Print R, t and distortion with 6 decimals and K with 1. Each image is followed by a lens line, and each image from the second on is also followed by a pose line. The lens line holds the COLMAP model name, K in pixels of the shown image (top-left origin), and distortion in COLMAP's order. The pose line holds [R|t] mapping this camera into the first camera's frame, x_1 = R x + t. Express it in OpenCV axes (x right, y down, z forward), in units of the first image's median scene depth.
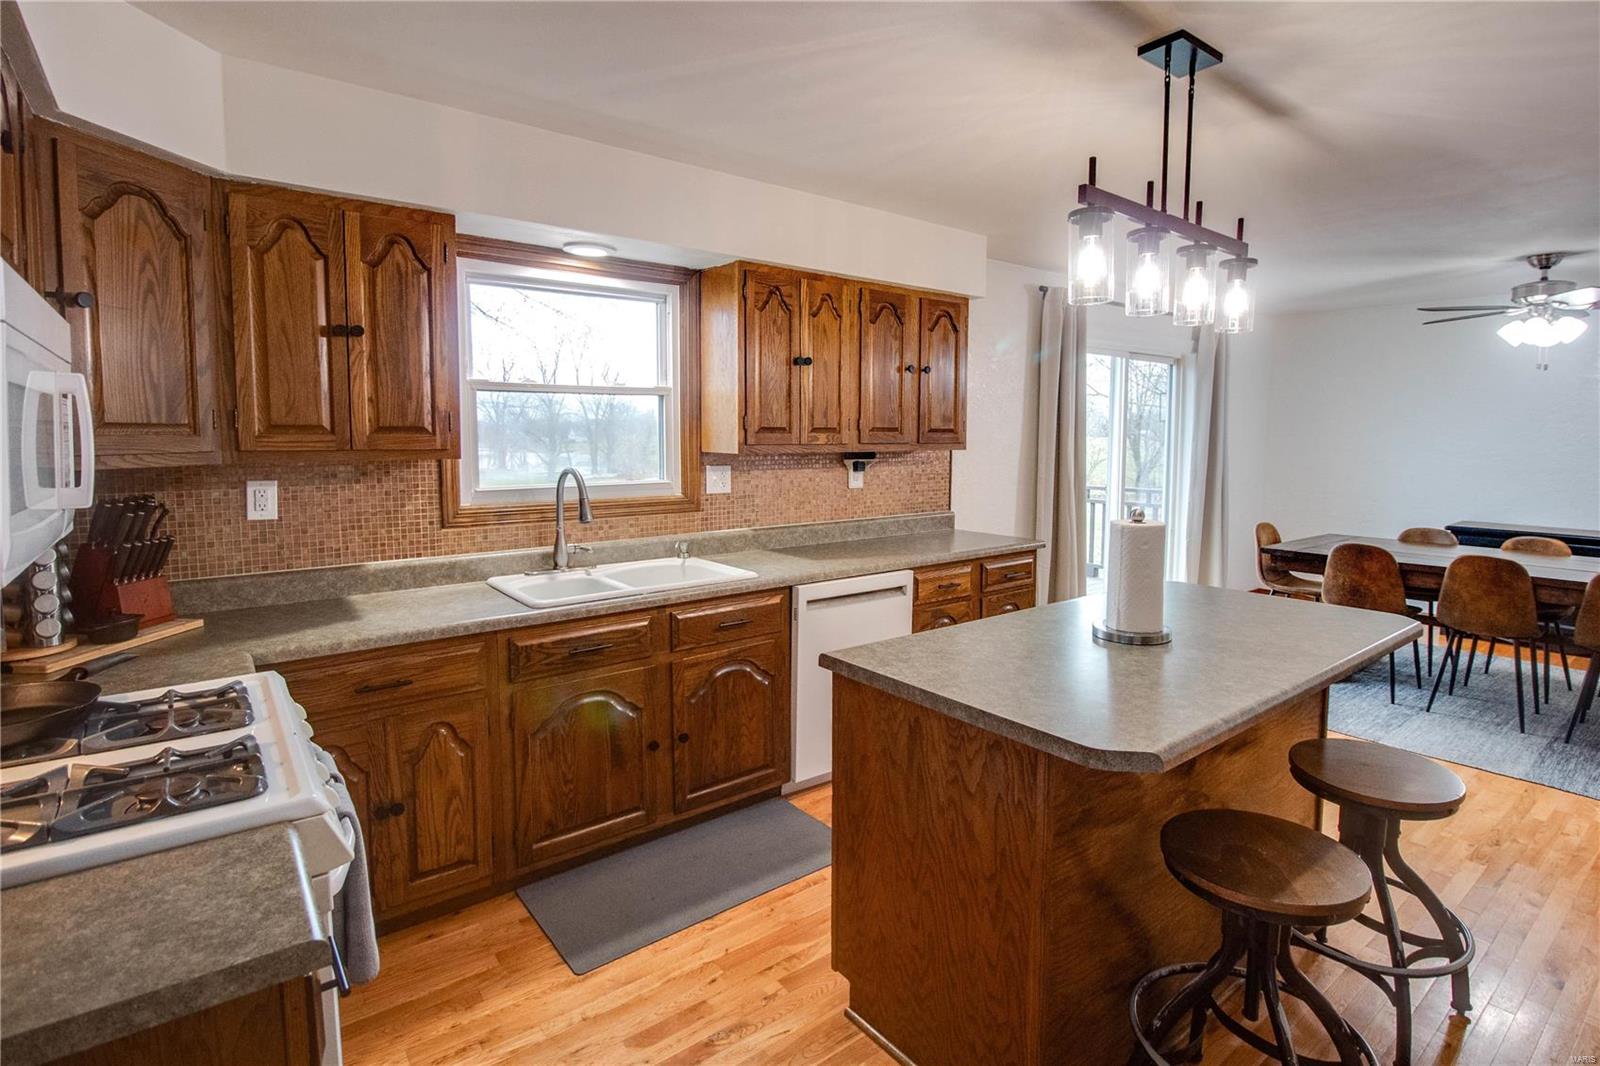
lens RADIAL K [[792.4, 0, 844.0], [0, 792.4, 489.7], [0, 0, 1]] dist [-0.000018, -0.000245]
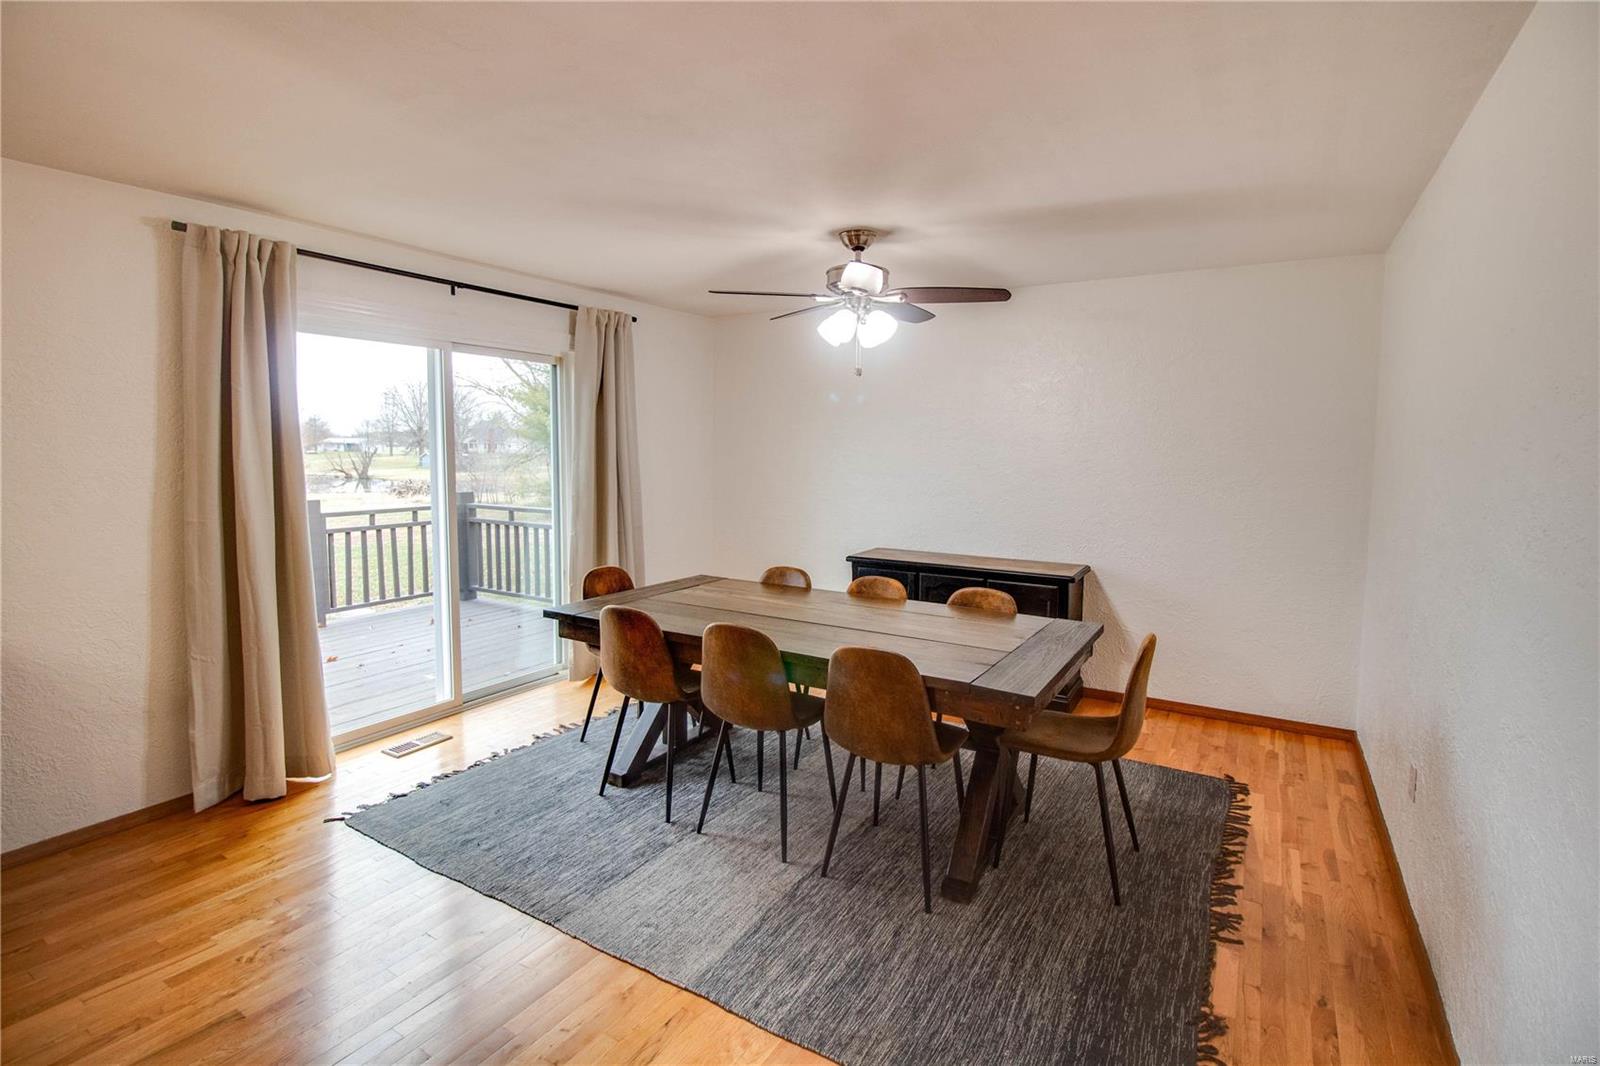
lens RADIAL K [[751.0, 0, 796.9], [0, 751.0, 502.7], [0, 0, 1]] dist [-0.001696, 0.000169]
pose [[0.948556, -0.023109, 0.315764, 0.714522], [0.024988, 0.999686, -0.001902, -0.029123], [-0.315621, 0.009694, 0.948836, 0.346431]]
